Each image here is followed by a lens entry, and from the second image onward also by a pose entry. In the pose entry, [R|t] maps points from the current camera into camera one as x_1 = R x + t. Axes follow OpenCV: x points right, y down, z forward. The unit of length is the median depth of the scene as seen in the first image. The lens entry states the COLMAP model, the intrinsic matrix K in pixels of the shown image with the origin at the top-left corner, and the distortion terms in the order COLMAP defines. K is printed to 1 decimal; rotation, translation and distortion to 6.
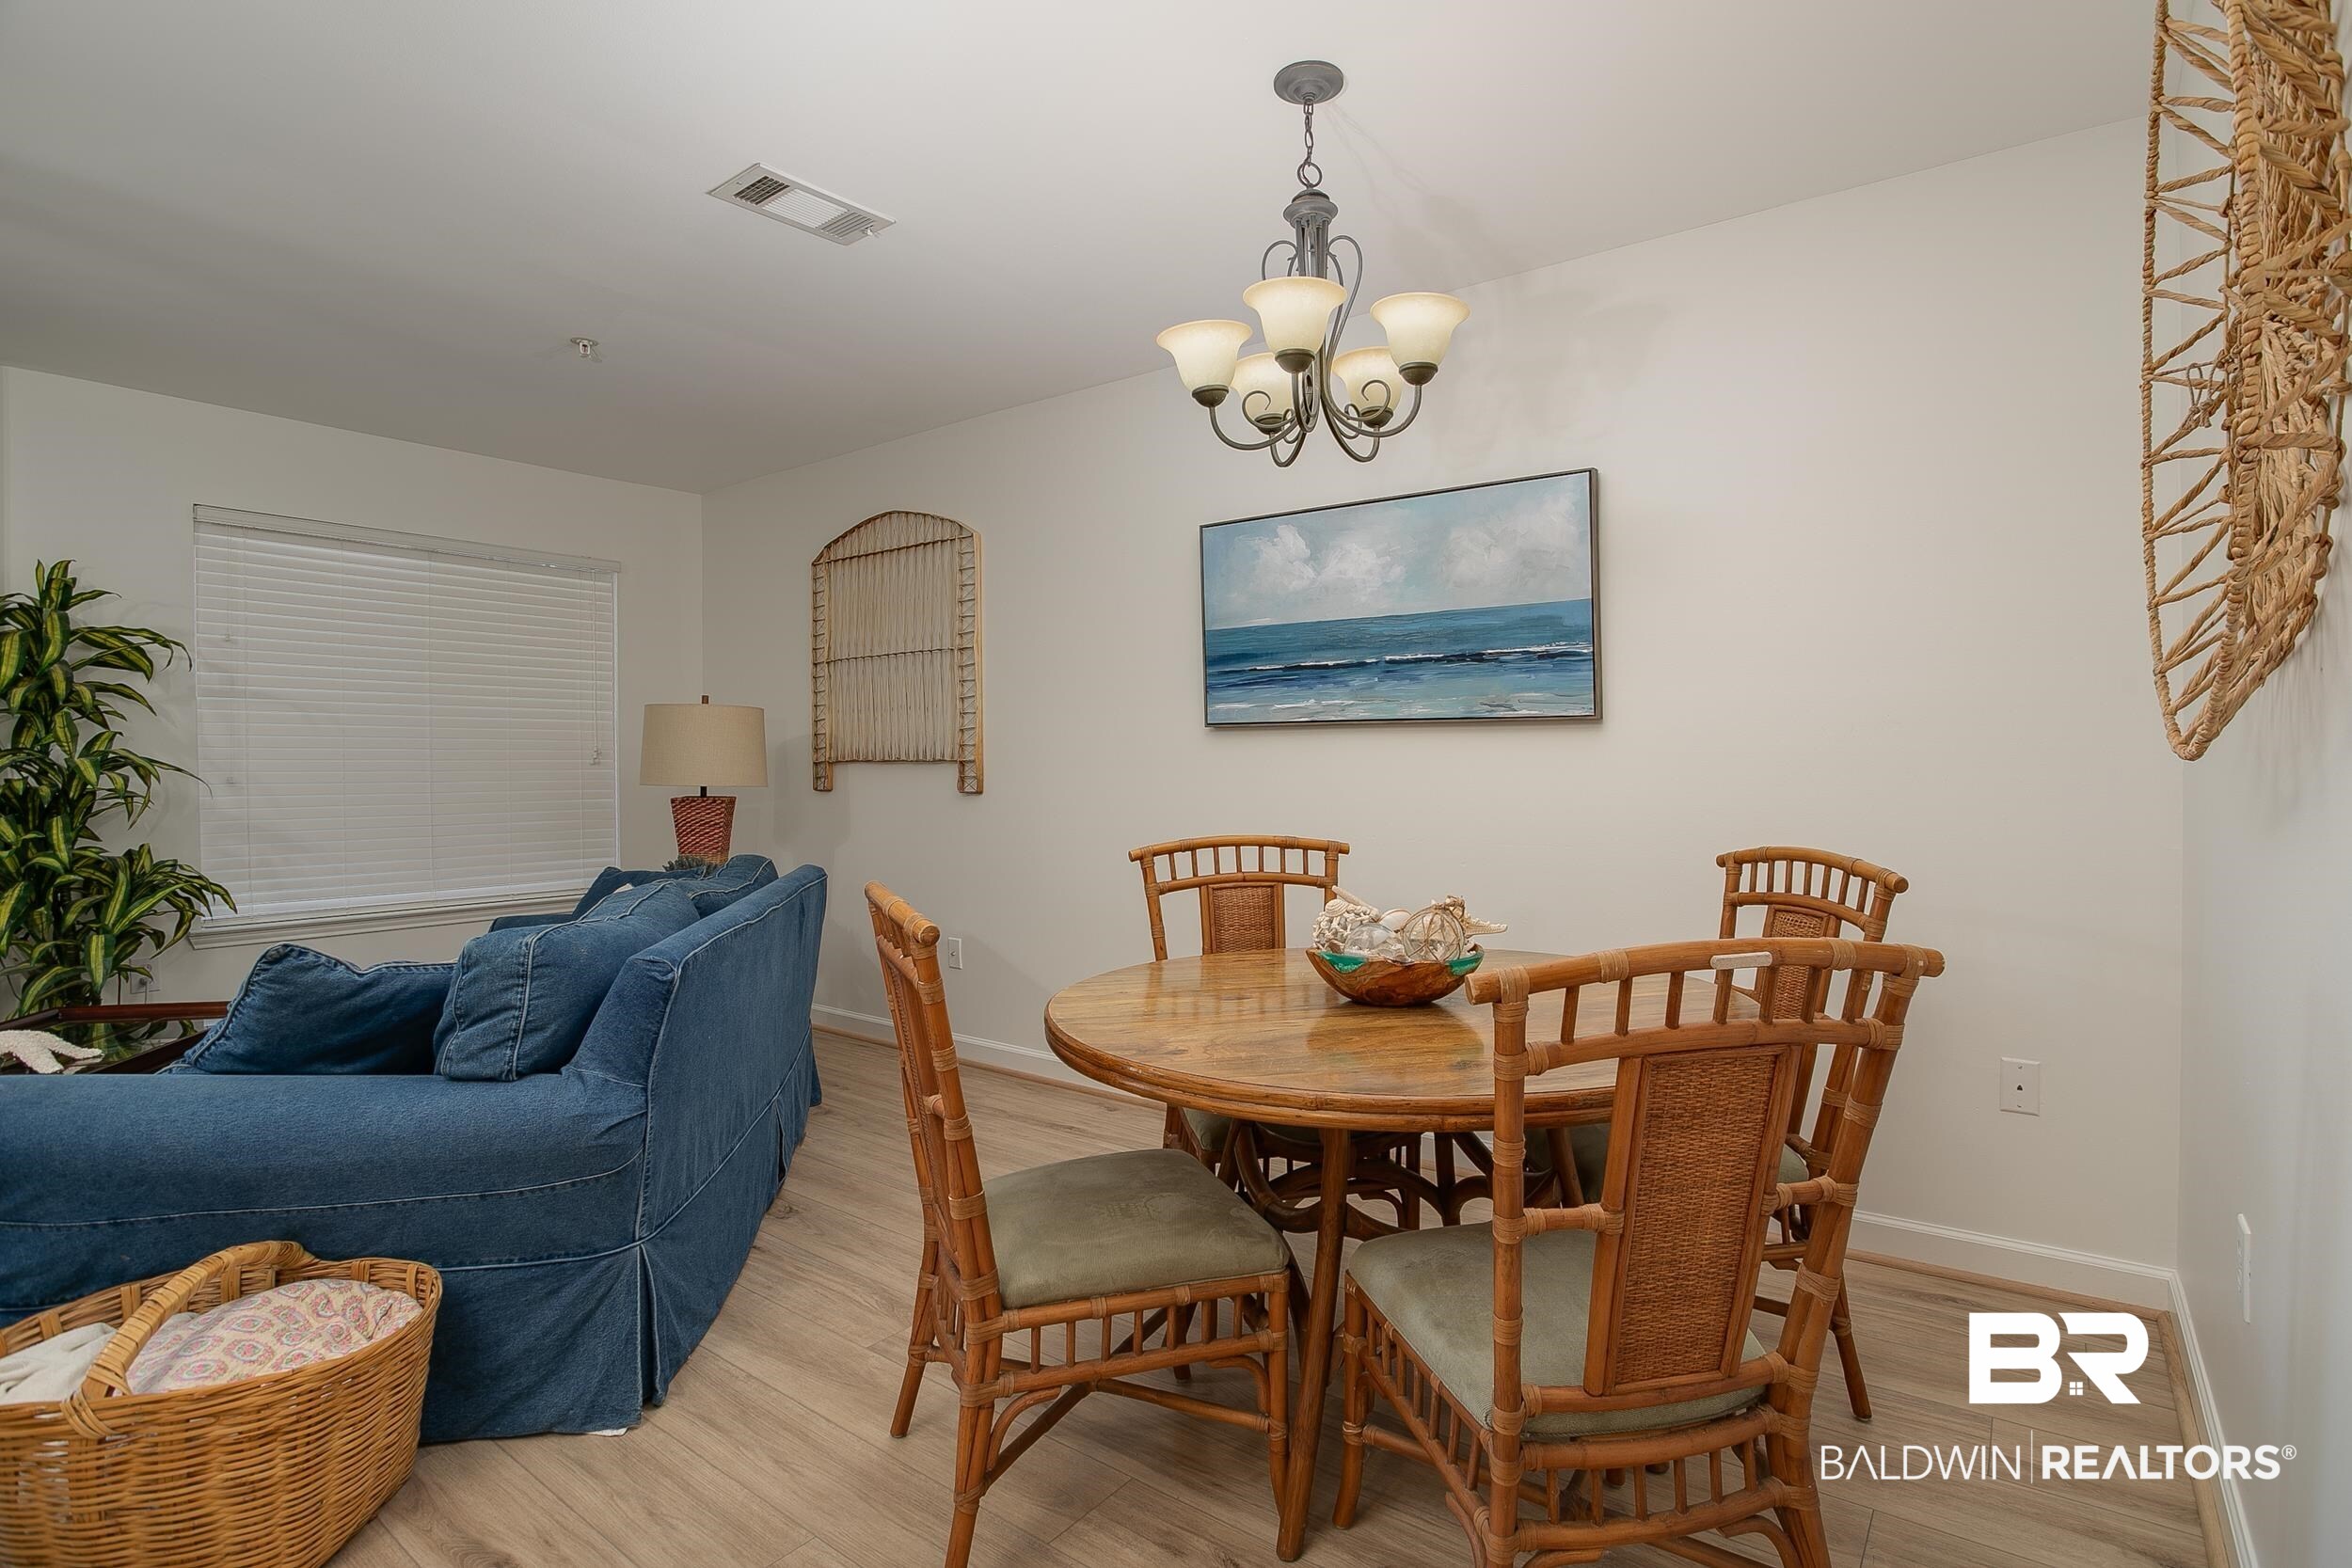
lens RADIAL K [[1149.7, 0, 1209.7], [0, 1149.7, 771.0], [0, 0, 1]] dist [-0.055244, 0.017238]
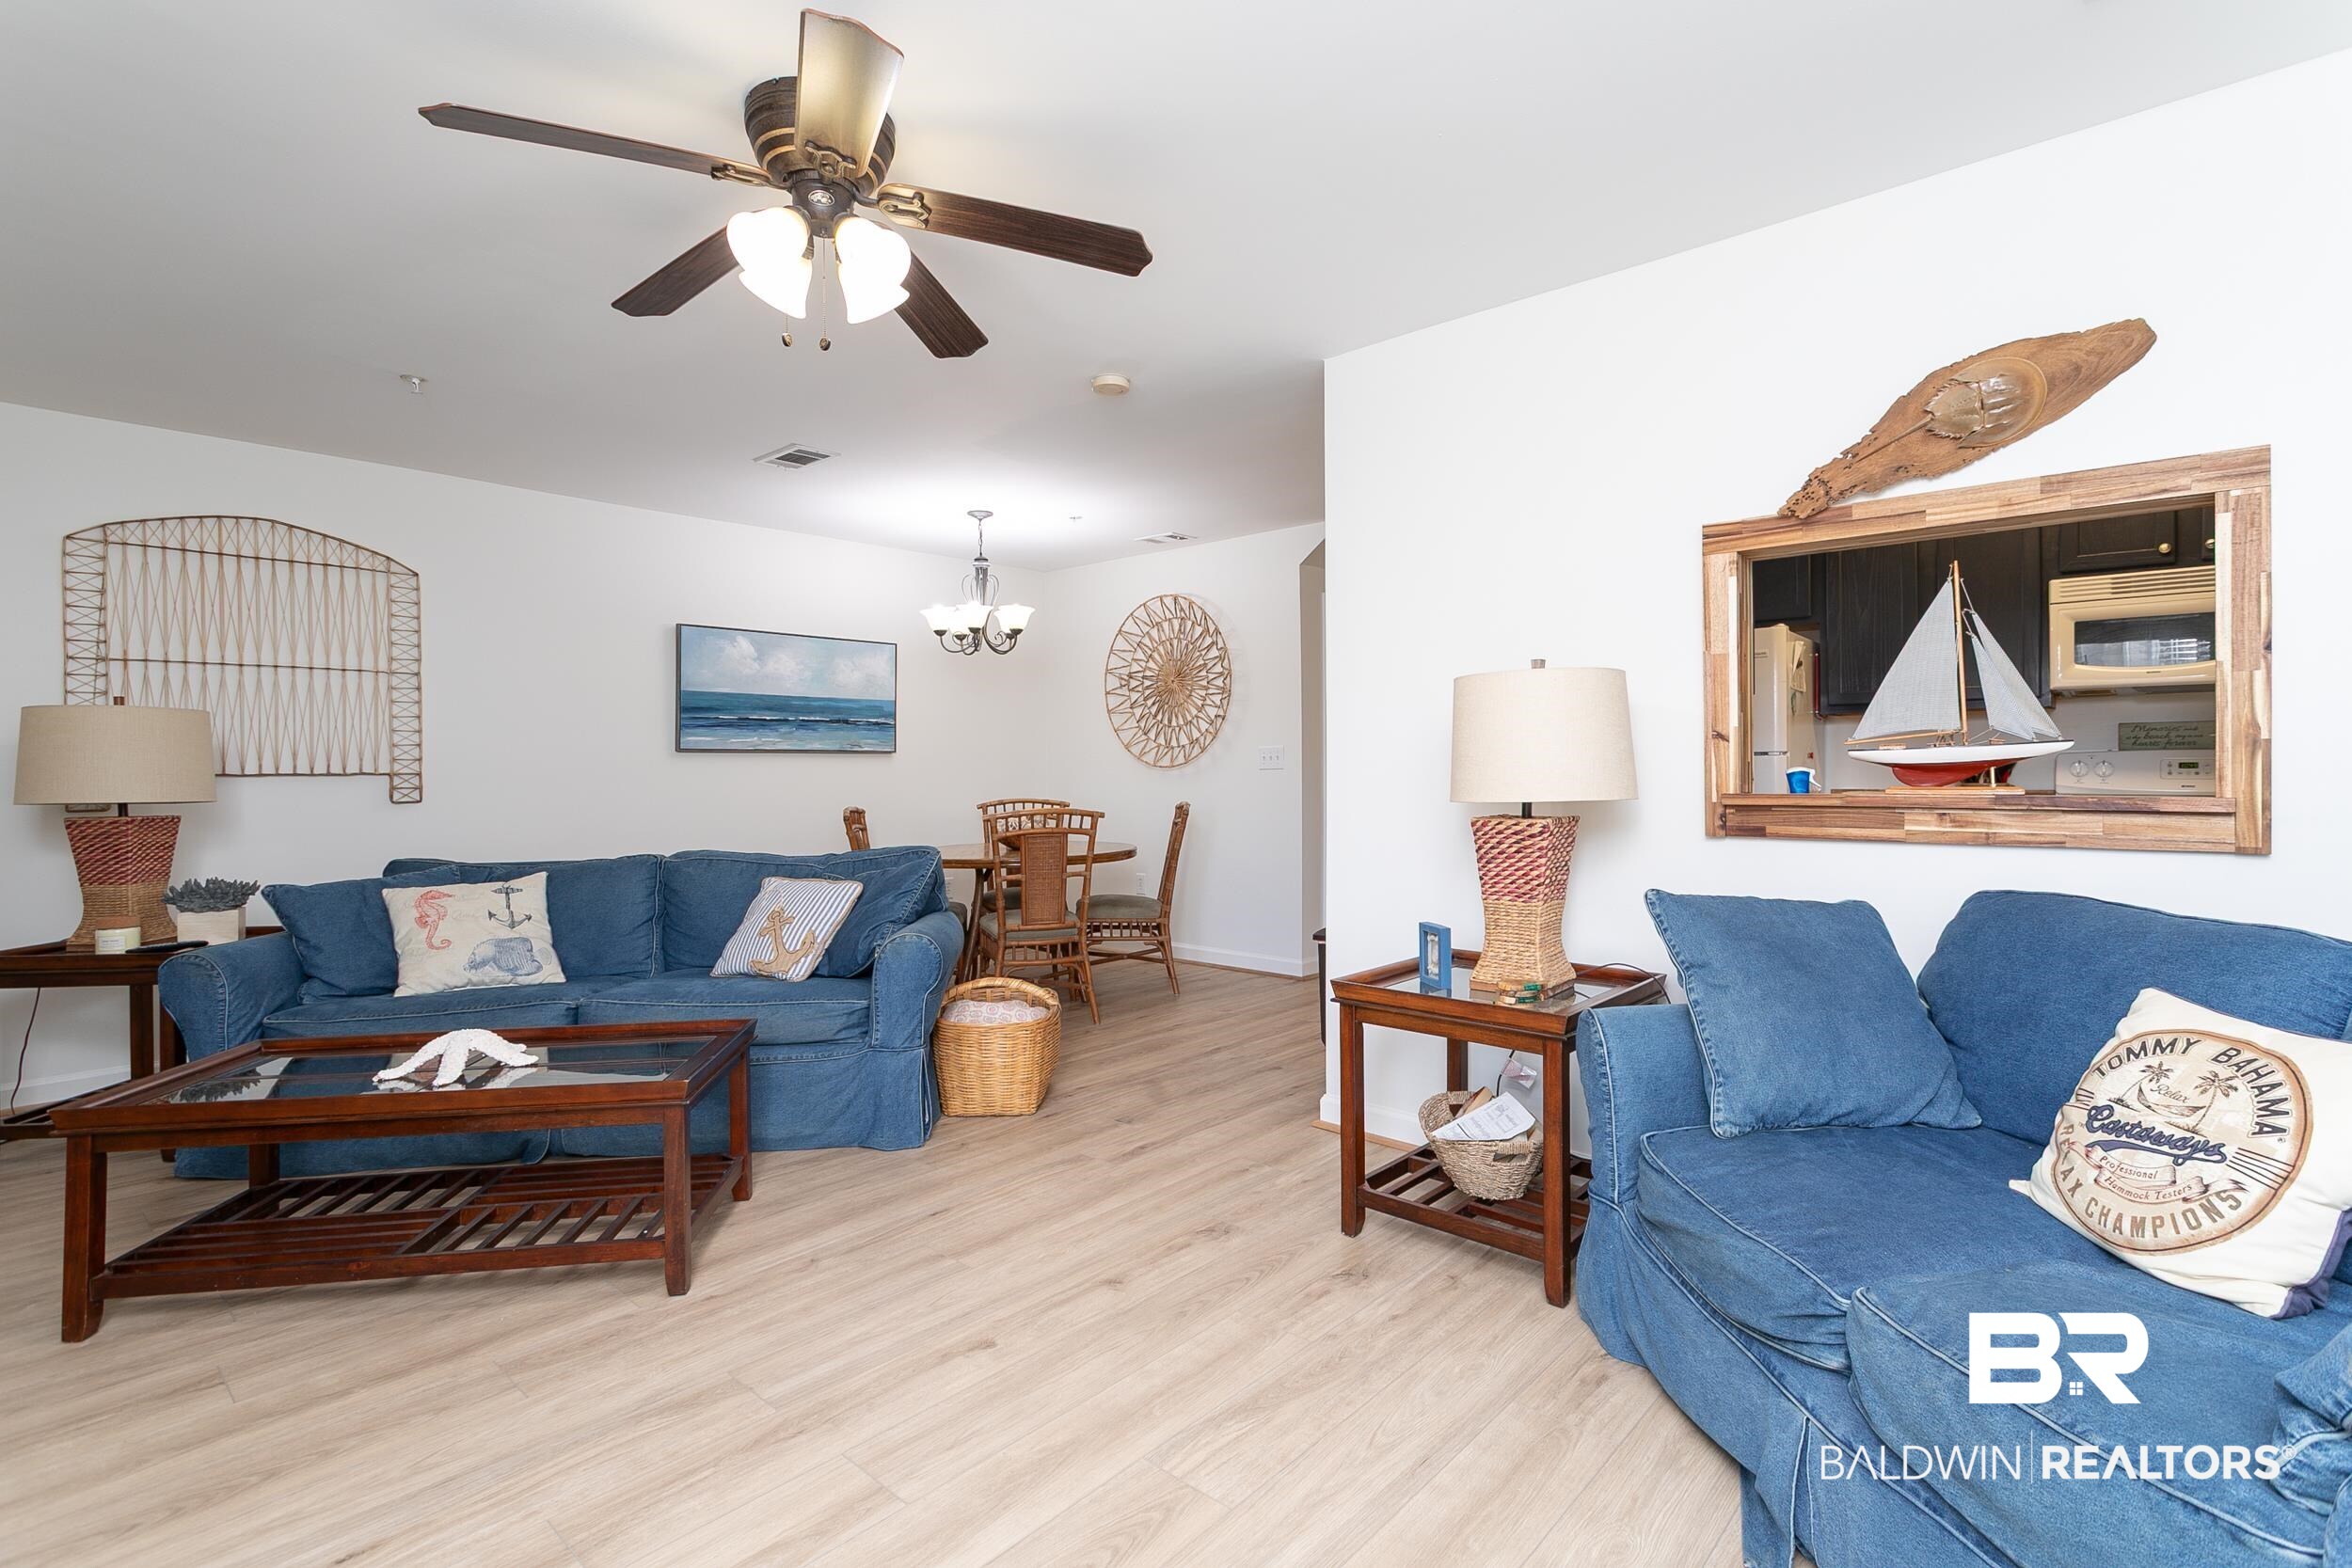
lens RADIAL K [[1149.7, 0, 1209.7], [0, 1149.7, 771.0], [0, 0, 1]] dist [-0.055244, 0.017238]
pose [[0.108859, 0.007009, 0.994032, -1.644328], [0.017677, 0.999803, -0.008986, 0.017889], [-0.993900, 0.018550, 0.108714, 0.119067]]
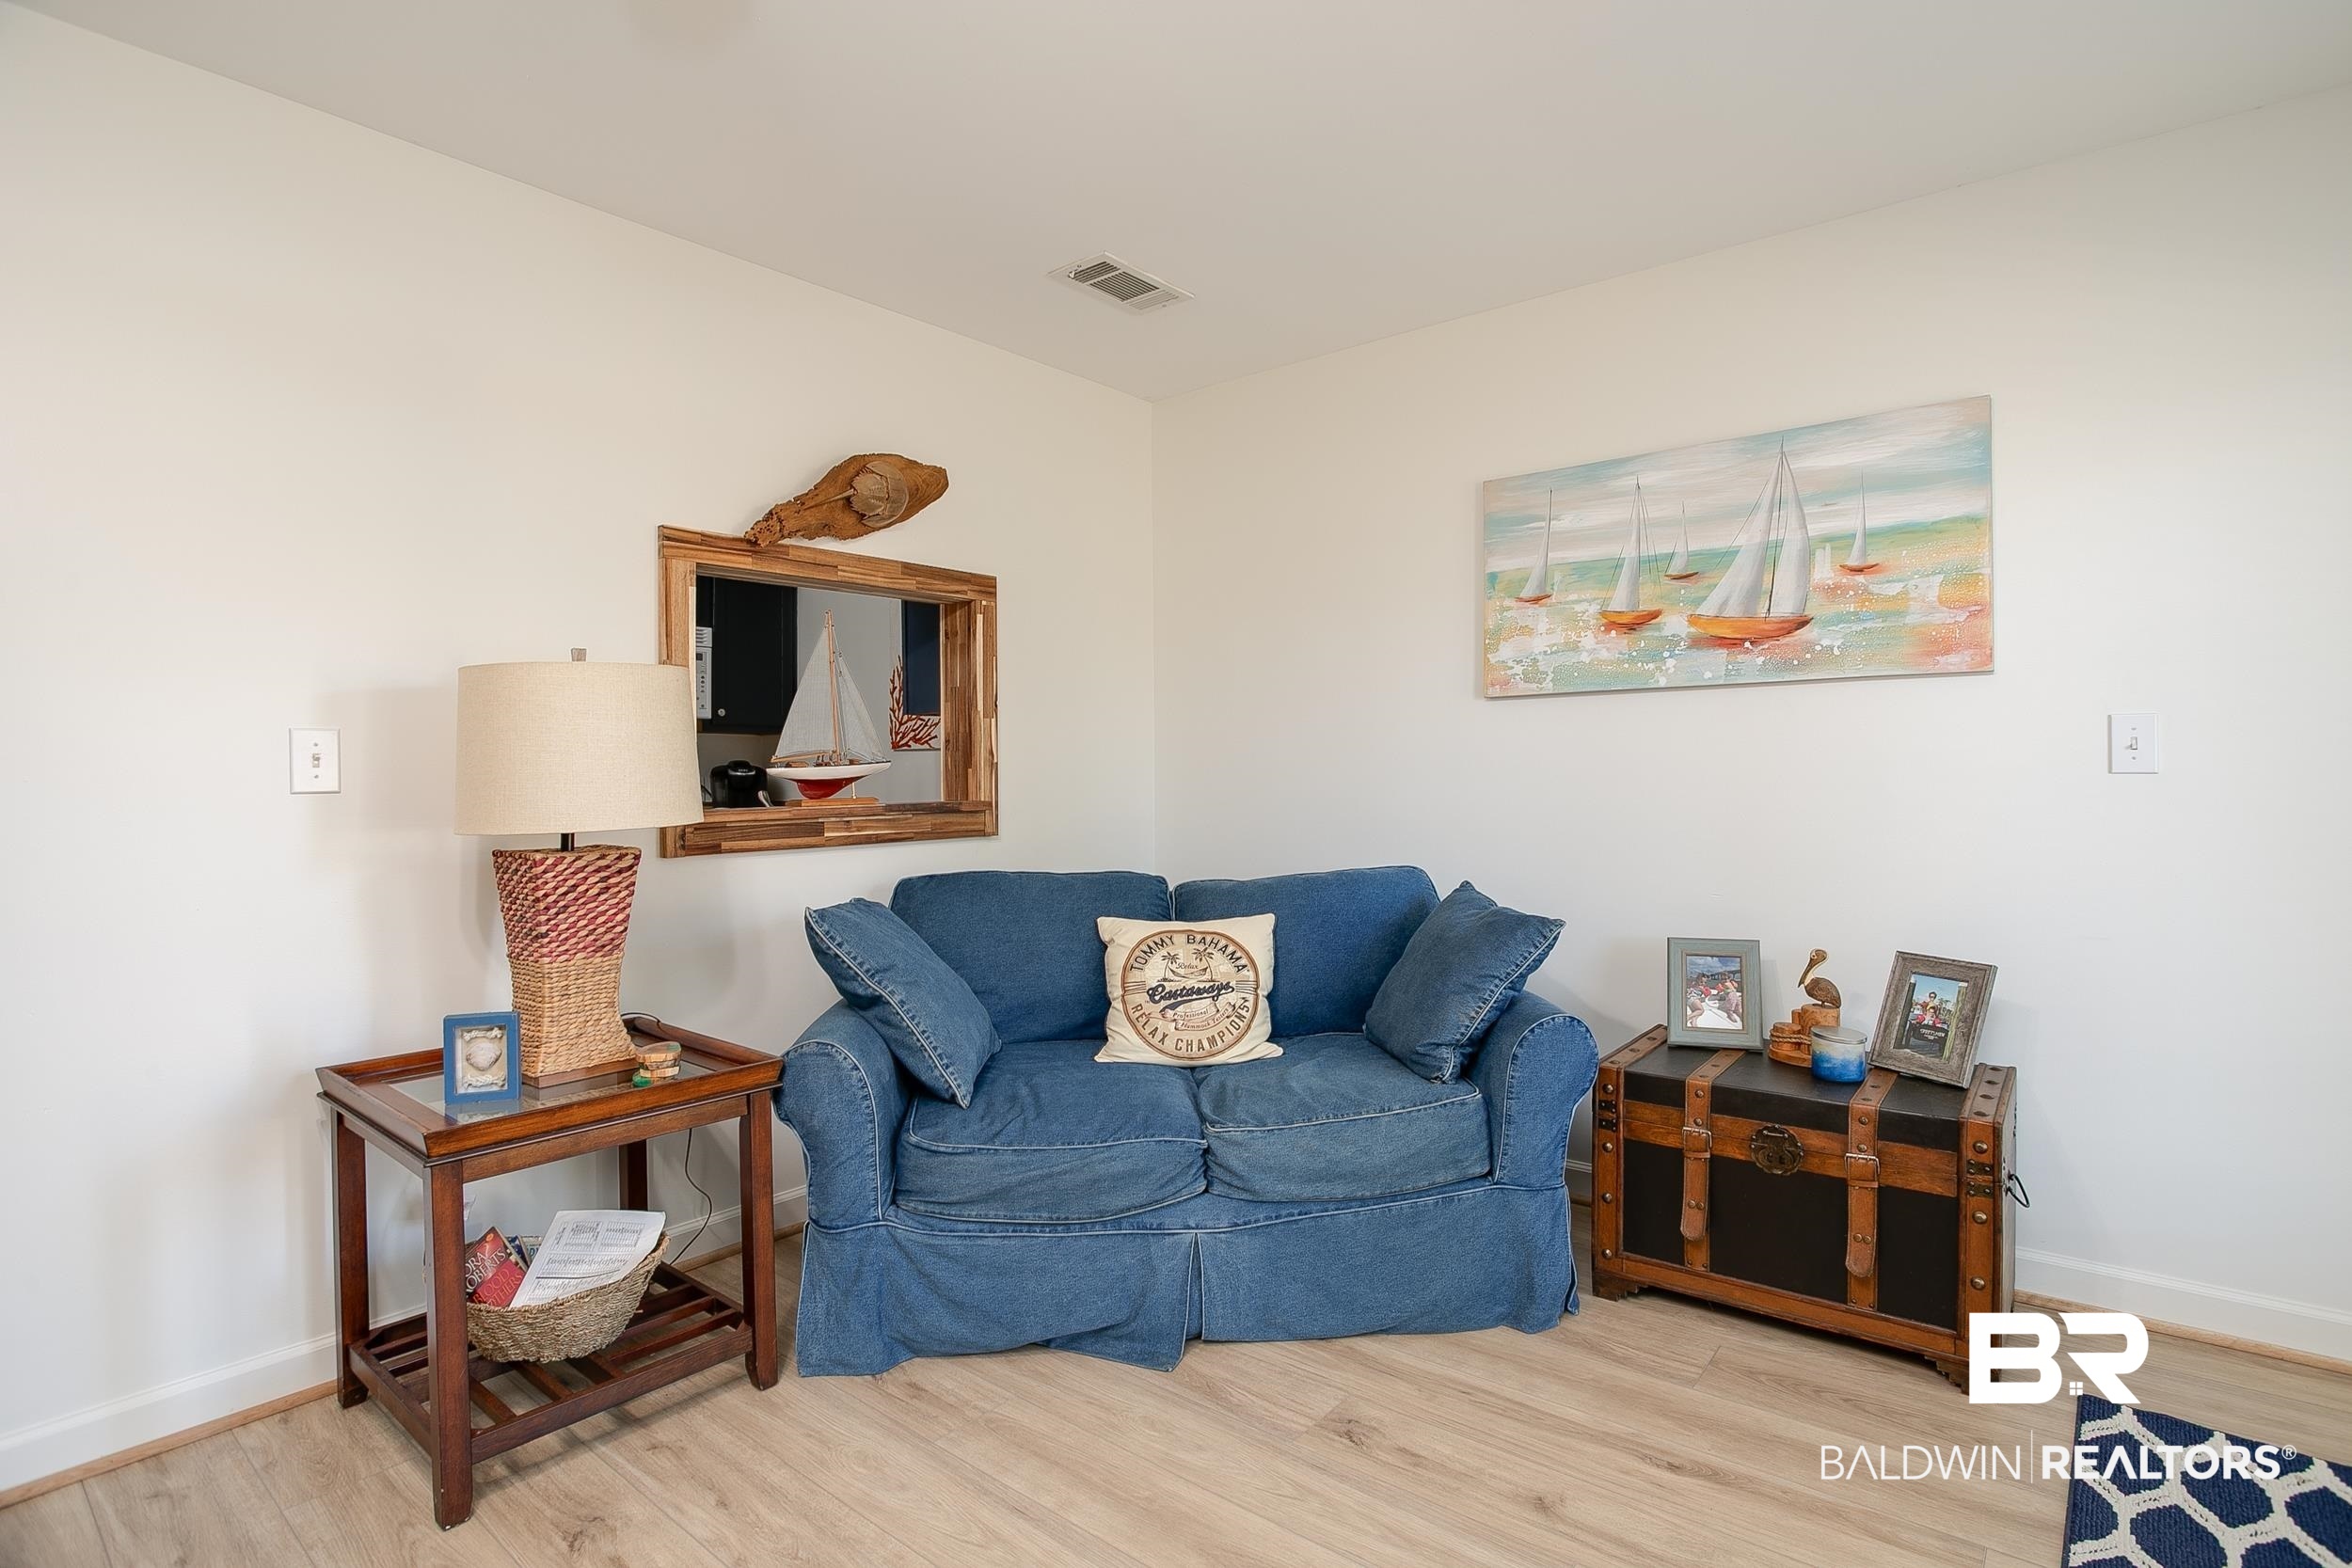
lens RADIAL K [[1149.7, 0, 1209.7], [0, 1149.7, 771.0], [0, 0, 1]] dist [-0.055244, 0.017238]
pose [[-0.999520, 0.019480, 0.024095, -1.138641], [0.019831, 0.999699, 0.014433, 0.000056], [-0.023807, 0.014904, -0.999605, 0.647474]]
